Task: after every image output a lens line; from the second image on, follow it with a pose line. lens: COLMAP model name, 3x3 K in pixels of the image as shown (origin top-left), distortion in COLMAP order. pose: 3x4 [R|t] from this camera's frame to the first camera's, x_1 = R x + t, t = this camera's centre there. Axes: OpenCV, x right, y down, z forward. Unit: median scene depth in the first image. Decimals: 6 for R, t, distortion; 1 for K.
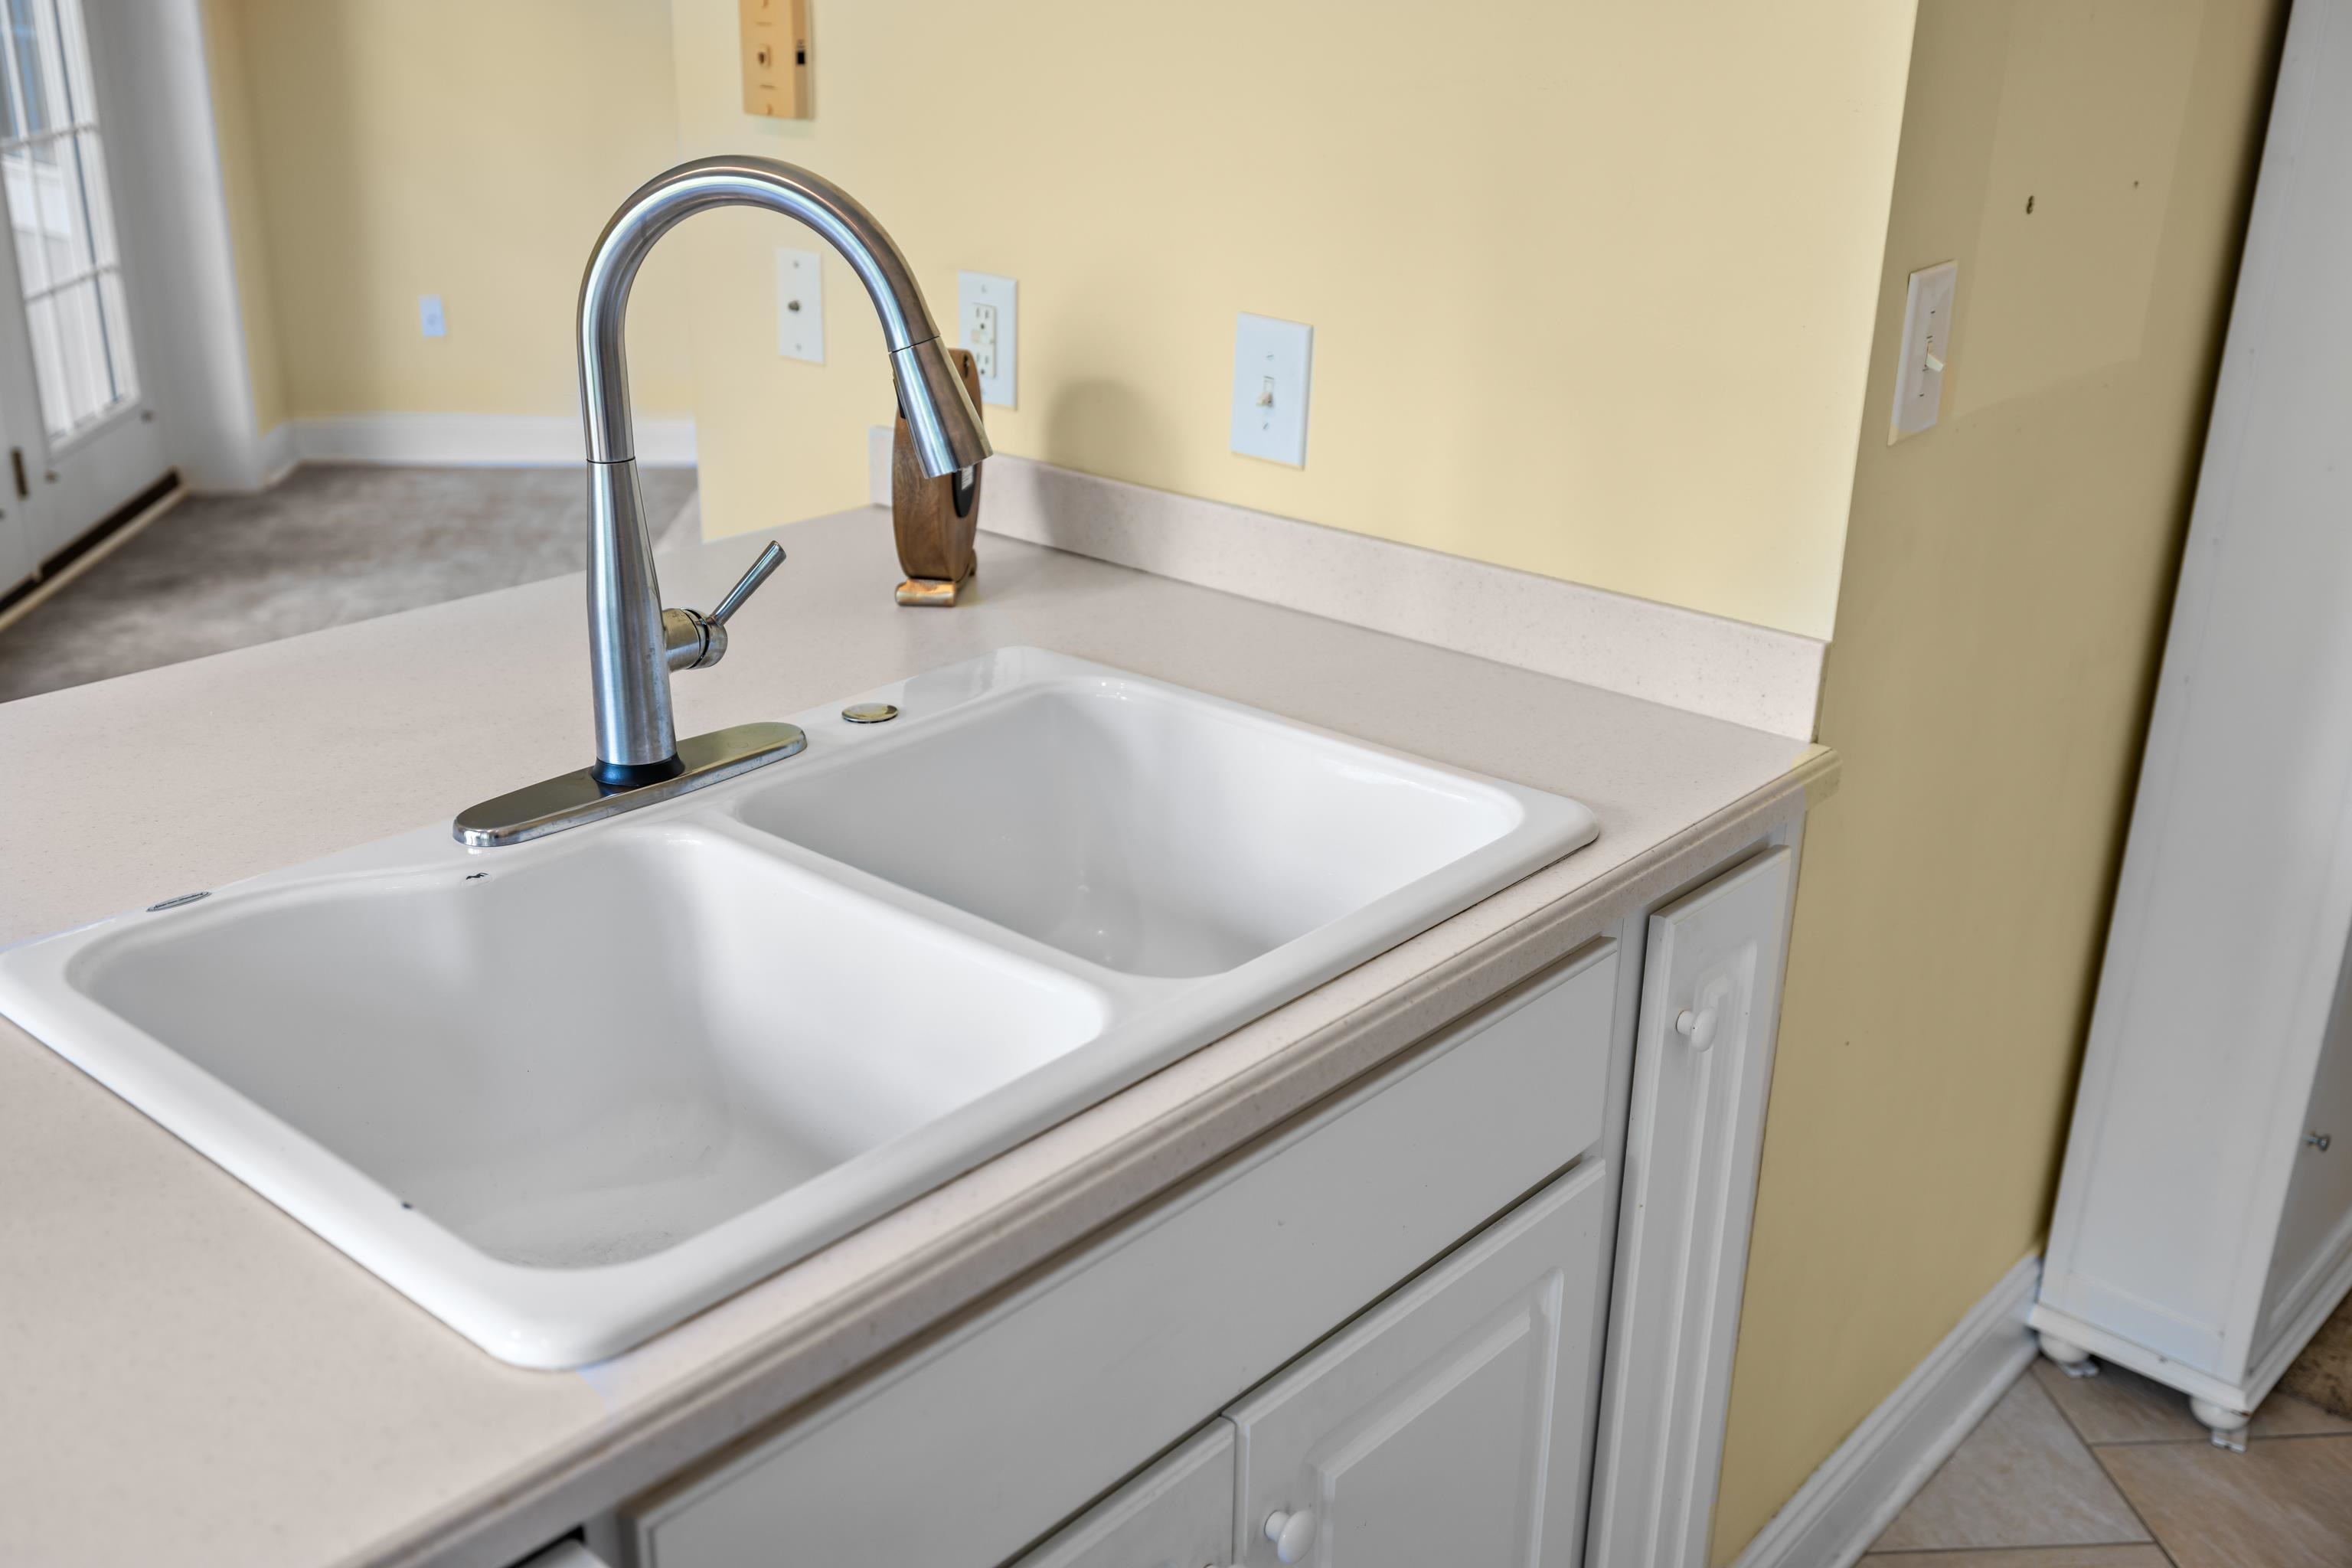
lens RADIAL K [[2243.1, 0, 1181.2], [0, 2243.1, 853.4], [0, 0, 1]] dist [-0.008492, 0.002390]
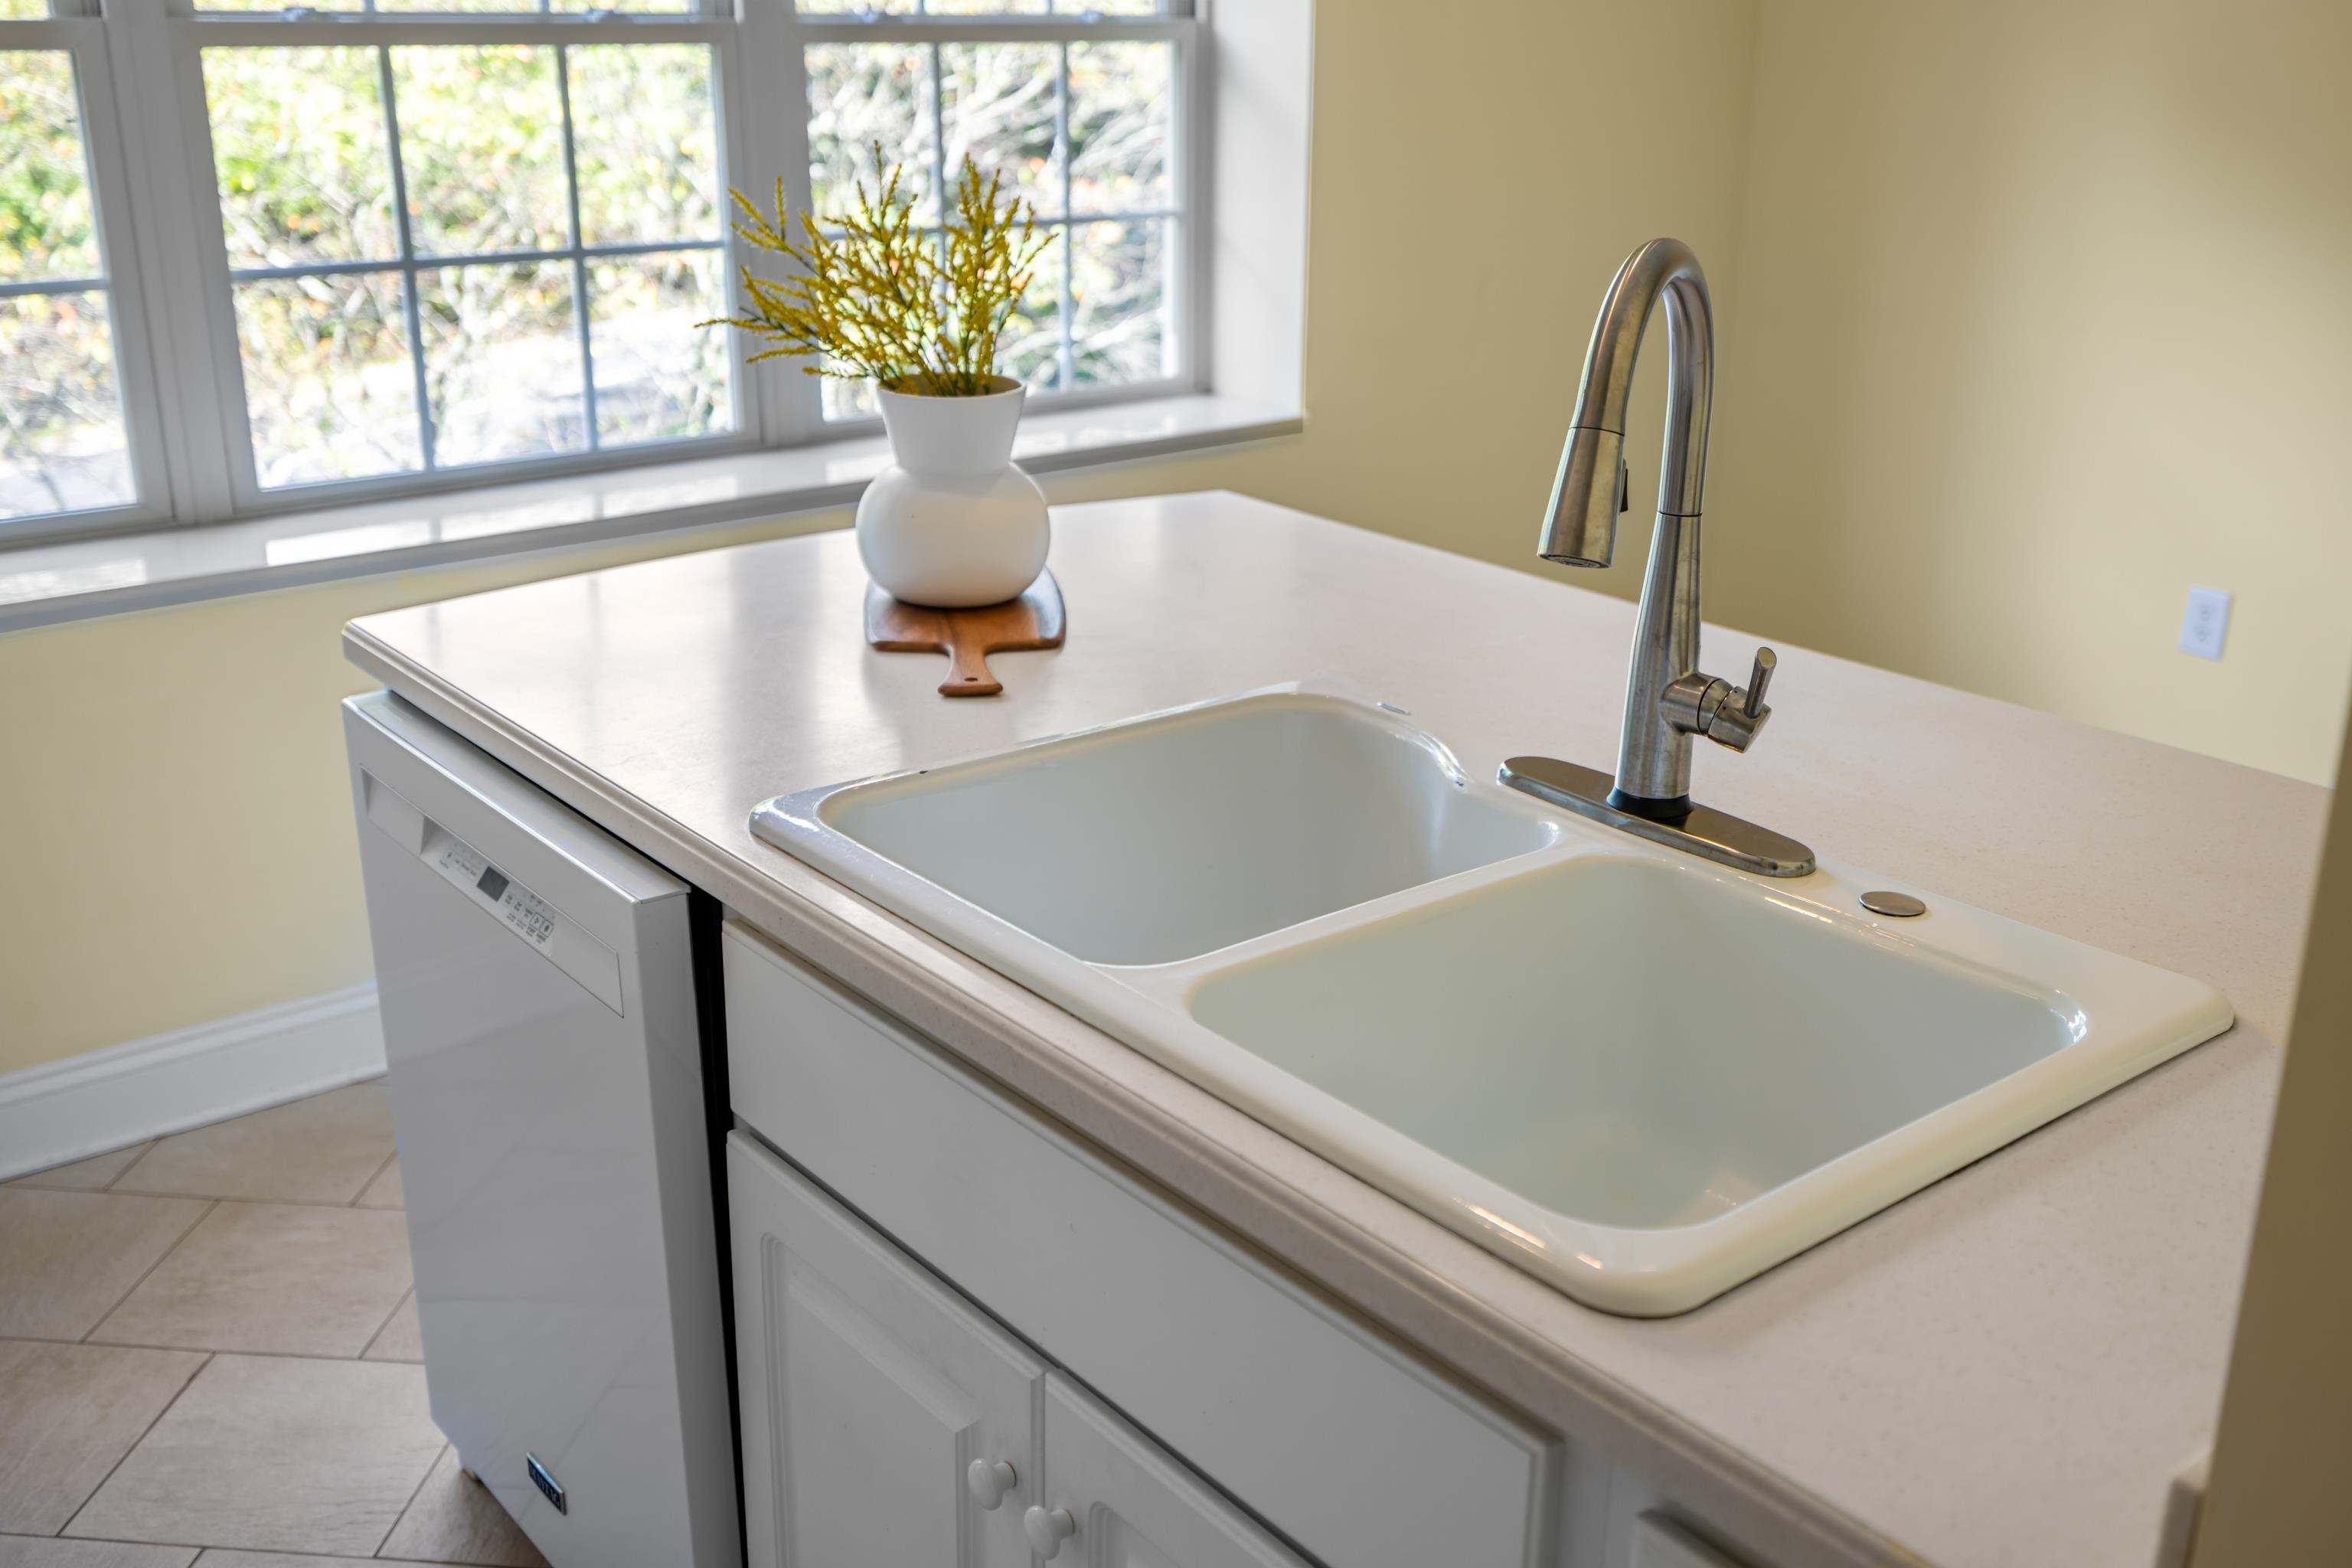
lens RADIAL K [[2284.3, 0, 1172.1], [0, 2284.3, 766.5], [0, 0, 1]] dist [0.007592, -0.010259]
pose [[-0.184424, 0.296813, -0.936958, 0.906296], [-0.385181, 0.855224, 0.346737, -0.379637], [0.904225, 0.424845, -0.043397, 0.929579]]
